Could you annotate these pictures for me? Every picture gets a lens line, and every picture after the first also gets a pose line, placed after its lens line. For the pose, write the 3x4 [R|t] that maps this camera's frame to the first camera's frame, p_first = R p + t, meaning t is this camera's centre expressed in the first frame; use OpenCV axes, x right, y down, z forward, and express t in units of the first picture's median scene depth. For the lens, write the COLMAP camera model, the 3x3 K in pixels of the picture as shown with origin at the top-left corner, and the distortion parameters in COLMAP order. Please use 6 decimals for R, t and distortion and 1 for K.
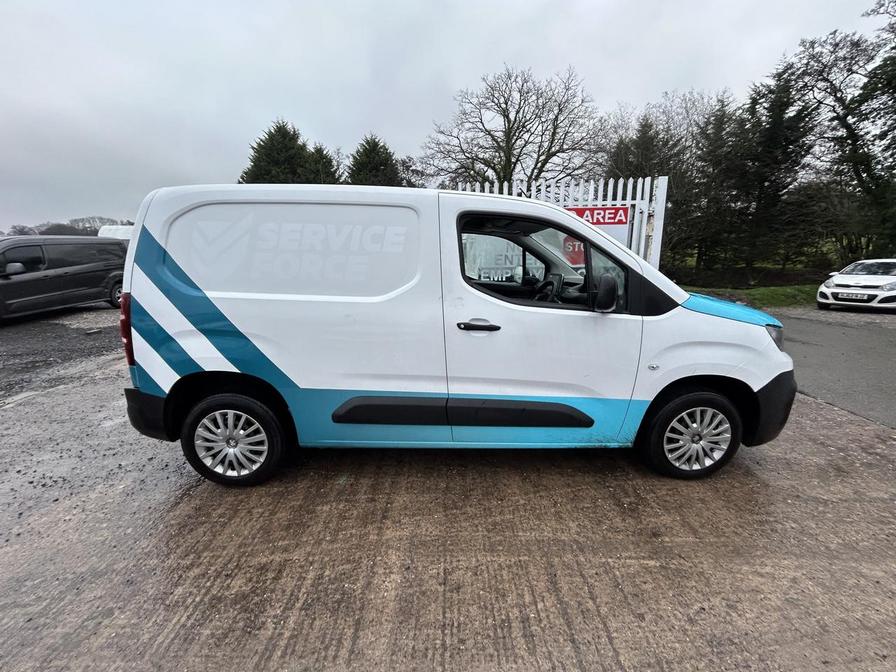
lens RADIAL K [[363.0, 0, 451.5], [0, 363.0, 335.9], [0, 0, 1]] dist [0.000138, -0.000373]
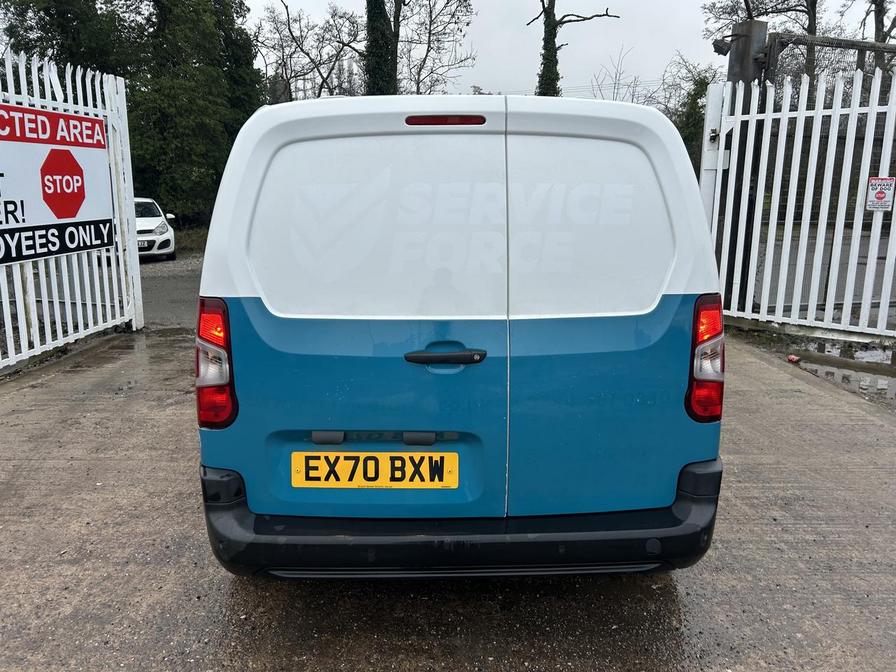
lens RADIAL K [[675.0, 0, 446.6], [0, 675.0, 322.7], [0, 0, 1]] dist [0.049837, -0.051989]
pose [[0.002950, -0.194391, 0.980920, -0.667536], [0.218337, 0.957383, 0.189070, -0.125264], [-0.975869, 0.213613, 0.045267, 0.469531]]
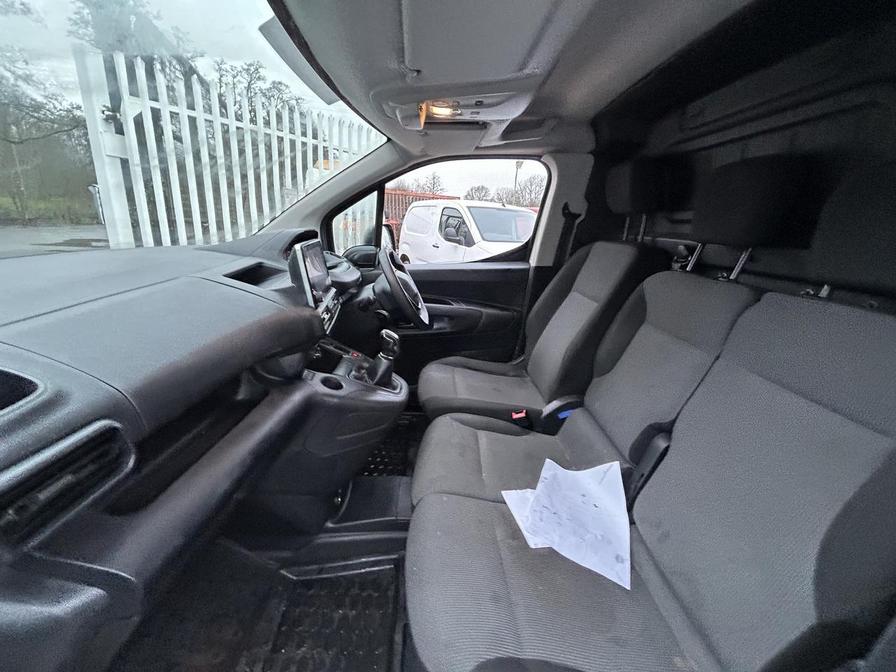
lens RADIAL K [[363.0, 0, 446.8], [0, 363.0, 337.5], [0, 0, 1]] dist [0.000138, -0.000373]
pose [[-0.997473, -0.069975, -0.012314, 0.078929], [-0.066694, 0.862387, 0.501838, -0.131492], [-0.024497, 0.501391, -0.864874, 0.642252]]
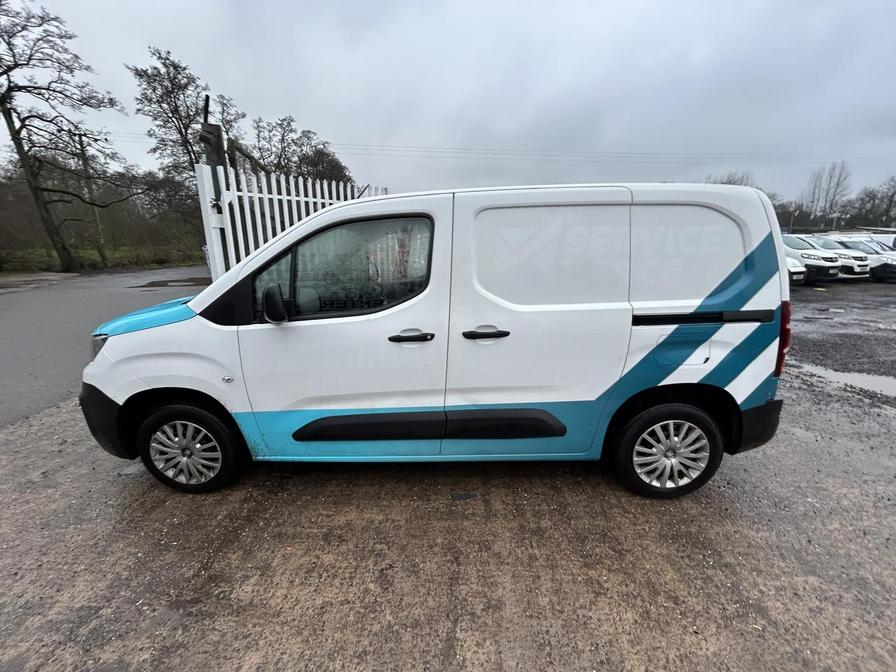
lens RADIAL K [[363.0, 0, 447.8], [0, 363.0, 333.8], [0, 0, 1]] dist [0.000138, -0.000373]
pose [[-0.997567, -0.016358, 0.067762, -0.040463], [0.015953, 0.892710, 0.450348, -0.223061], [-0.067858, 0.450334, -0.890278, 0.926817]]
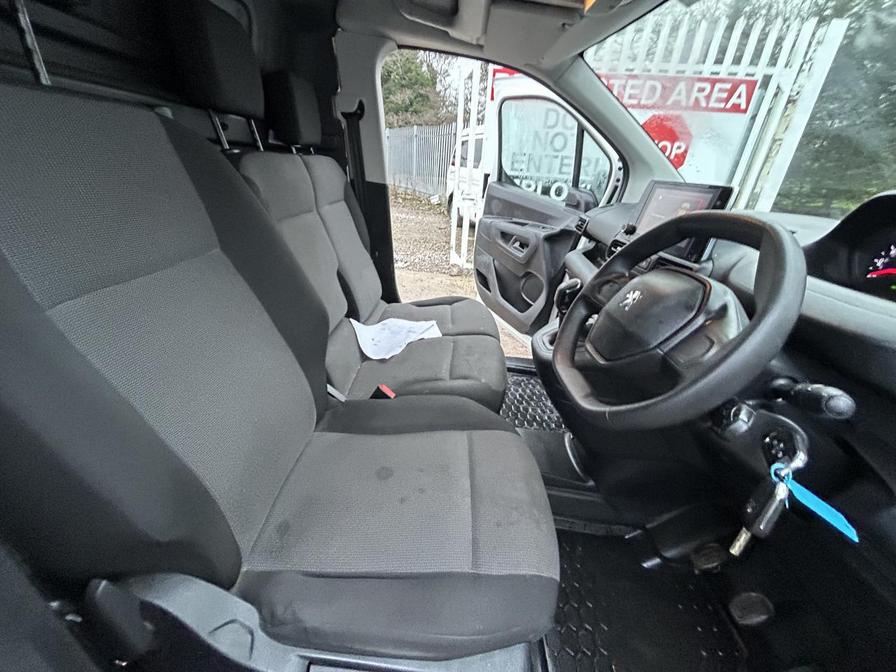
lens RADIAL K [[357.2, 0, 452.3], [0, 357.2, 335.1], [0, 0, 1]] dist [0.001280, -0.000007]
pose [[0.995102, 0.094842, -0.027866, 0.066070], [-0.086350, 0.971221, 0.221974, -0.051000], [0.048117, -0.218481, 0.974654, 0.345628]]
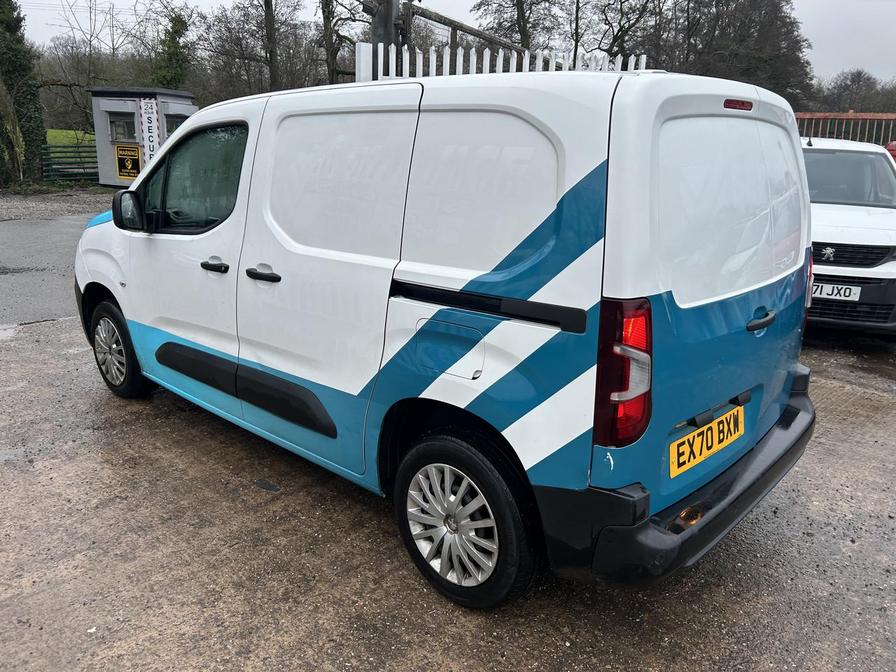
lens RADIAL K [[675.0, 0, 450.2], [0, 675.0, 322.7], [0, 0, 1]] dist [0.049837, -0.051989]
pose [[-0.709164, -0.203543, 0.675024, -0.471578], [0.125721, 0.905569, 0.405140, -0.223100], [-0.693744, 0.372175, -0.616607, 0.852651]]
